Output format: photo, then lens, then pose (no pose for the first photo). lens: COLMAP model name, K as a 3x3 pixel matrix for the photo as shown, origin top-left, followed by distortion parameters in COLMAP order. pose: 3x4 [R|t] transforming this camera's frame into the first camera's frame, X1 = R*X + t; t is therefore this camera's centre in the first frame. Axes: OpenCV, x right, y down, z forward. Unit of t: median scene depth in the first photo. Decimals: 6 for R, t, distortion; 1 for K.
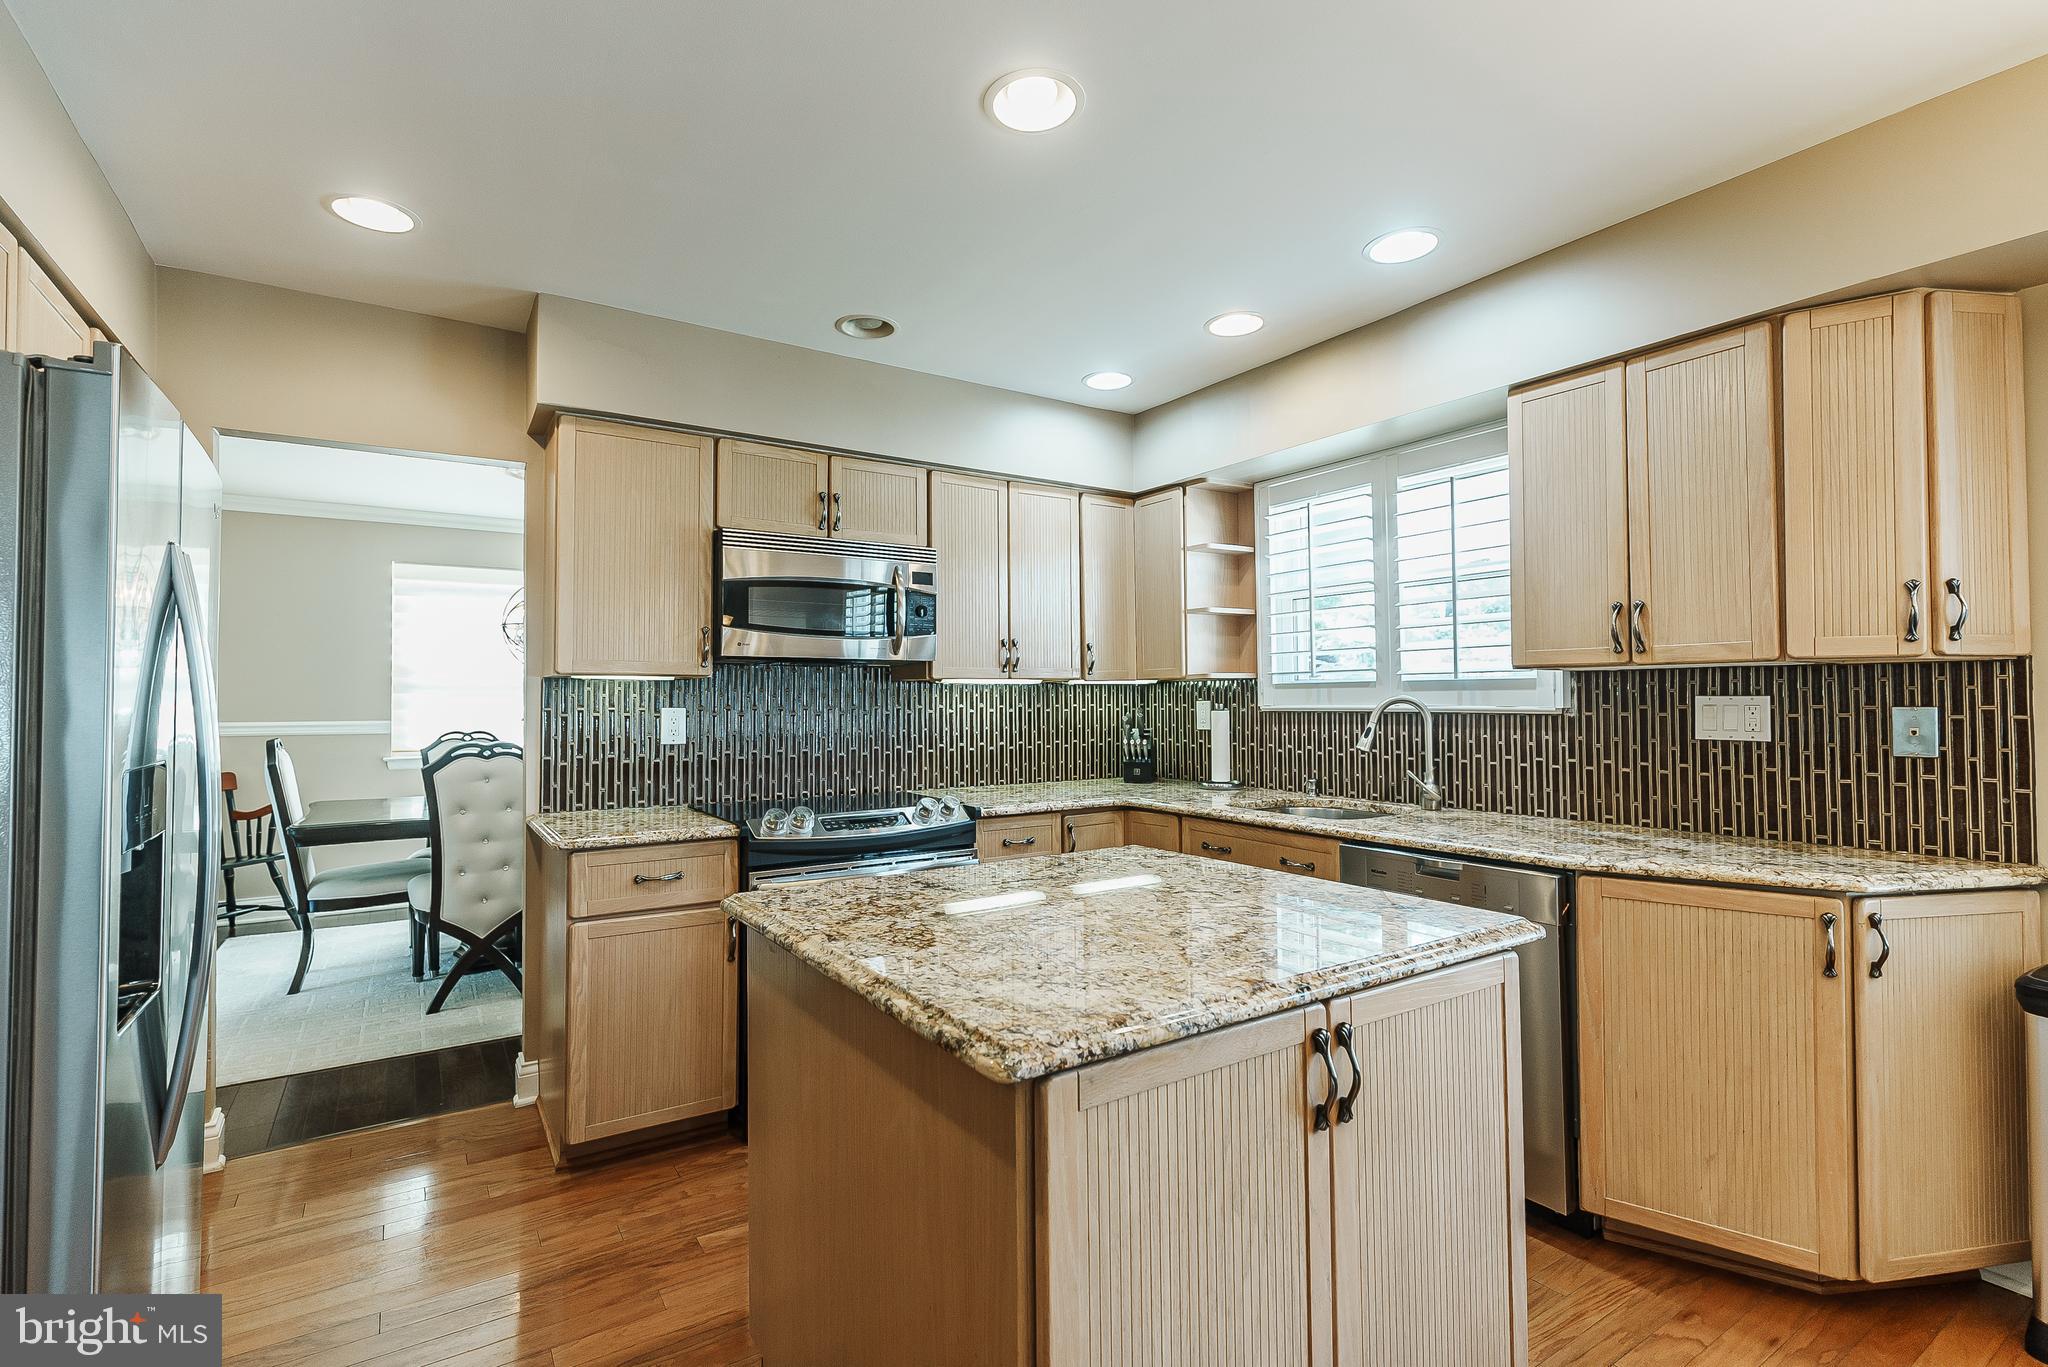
lens RADIAL K [[935.7, 0, 1010.0], [0, 935.7, 680.0], [0, 0, 1]] dist [0.002719, 0.000099]
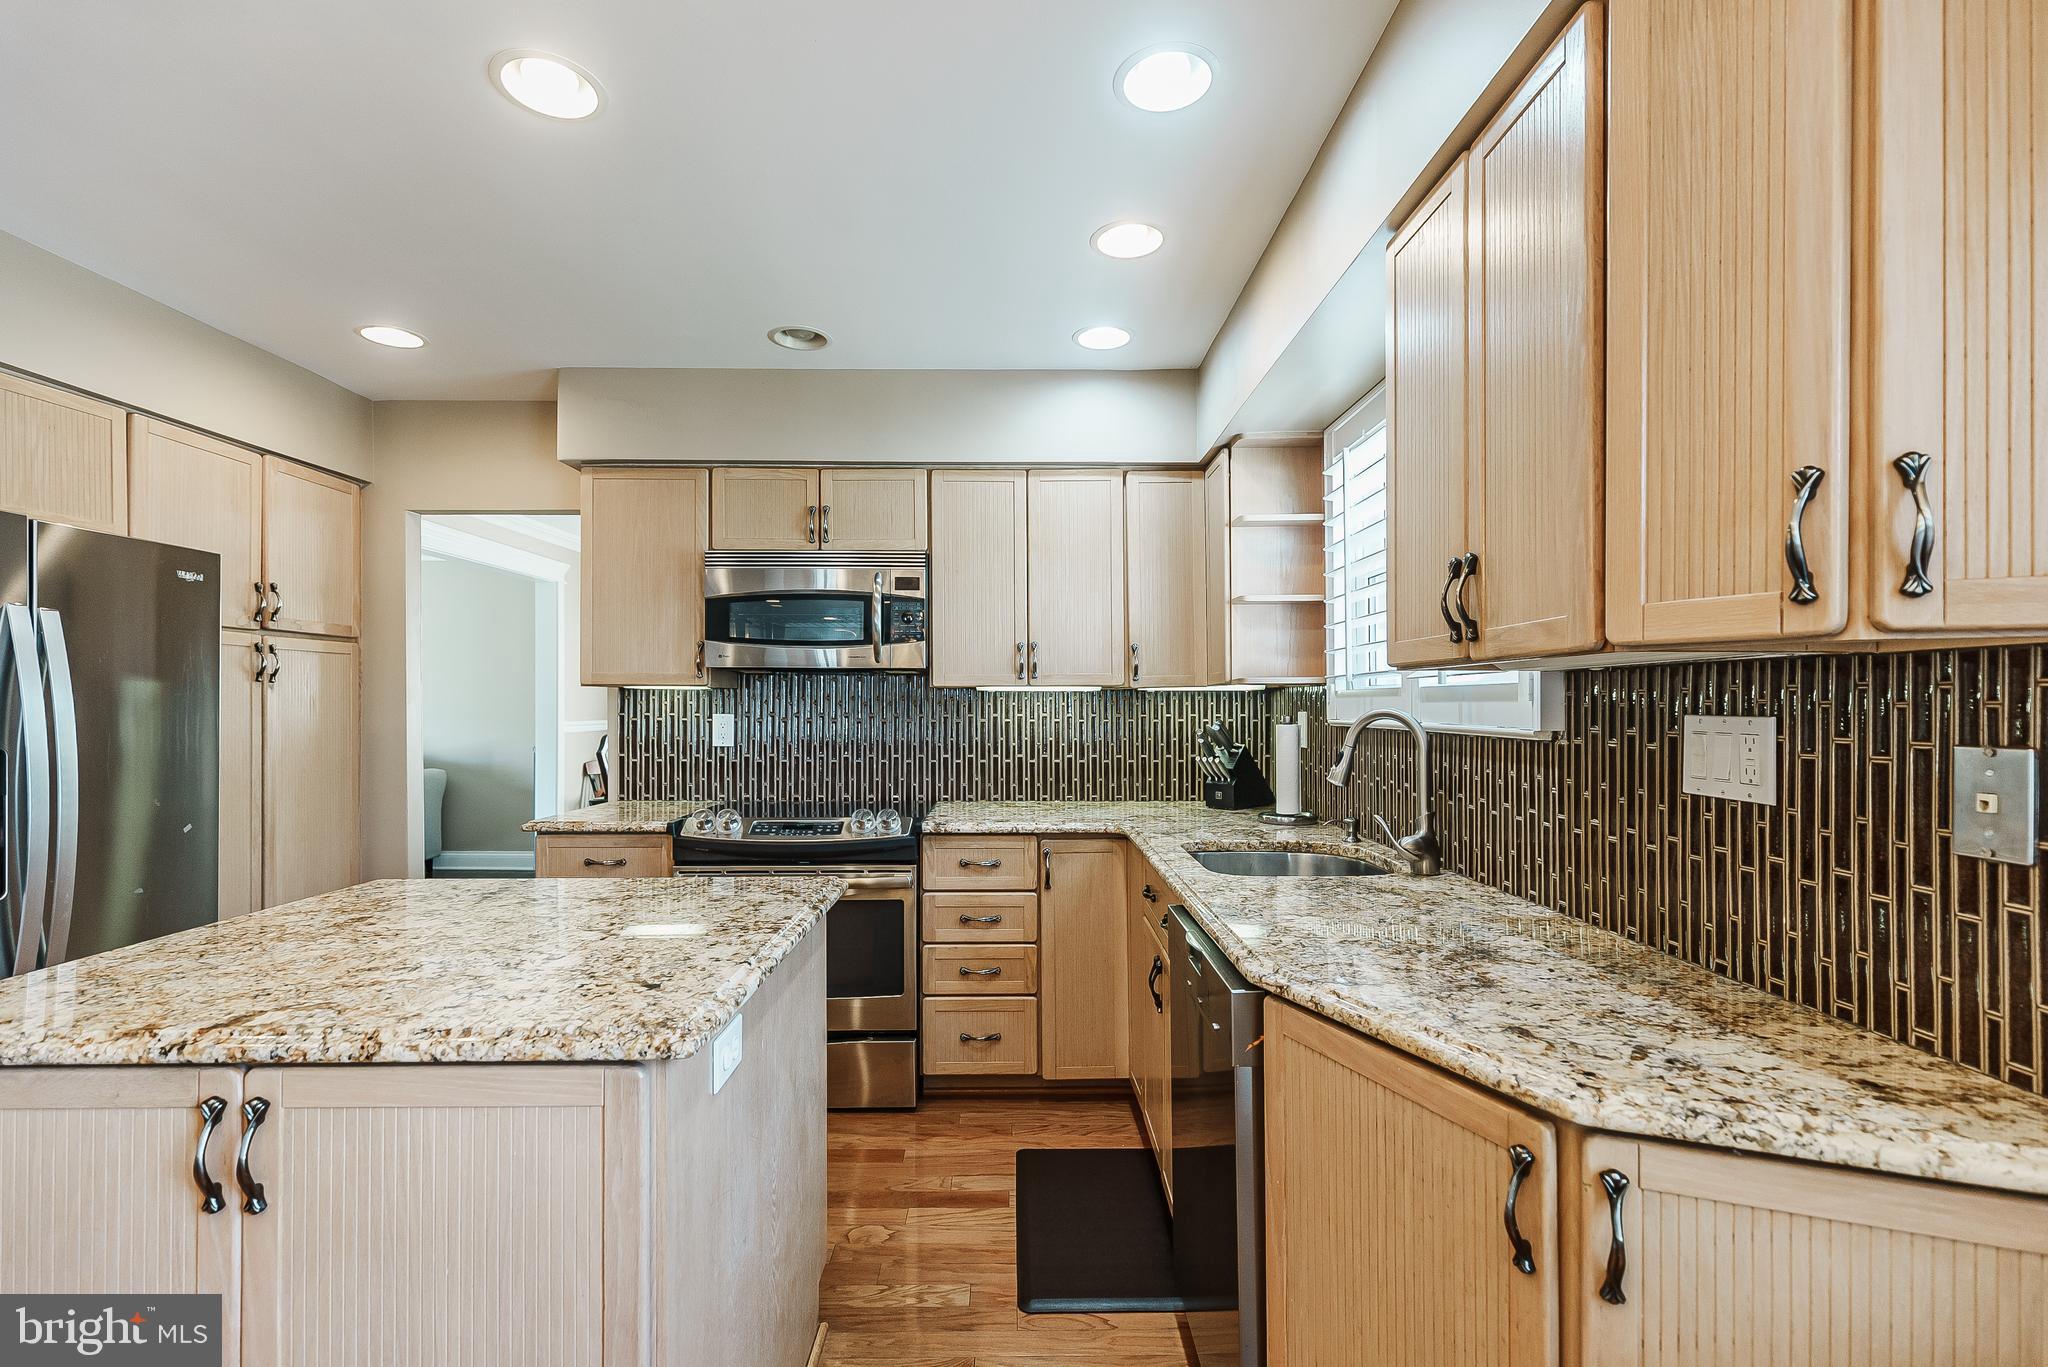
lens RADIAL K [[928.1, 0, 1019.0], [0, 928.1, 700.2], [0, 0, 1]] dist [0.000981, 0.000001]
pose [[0.845237, 0.003188, -0.534382, 0.548044], [0.006735, 0.999839, 0.016618, -0.002803], [0.534349, -0.017645, 0.845079, 0.258923]]
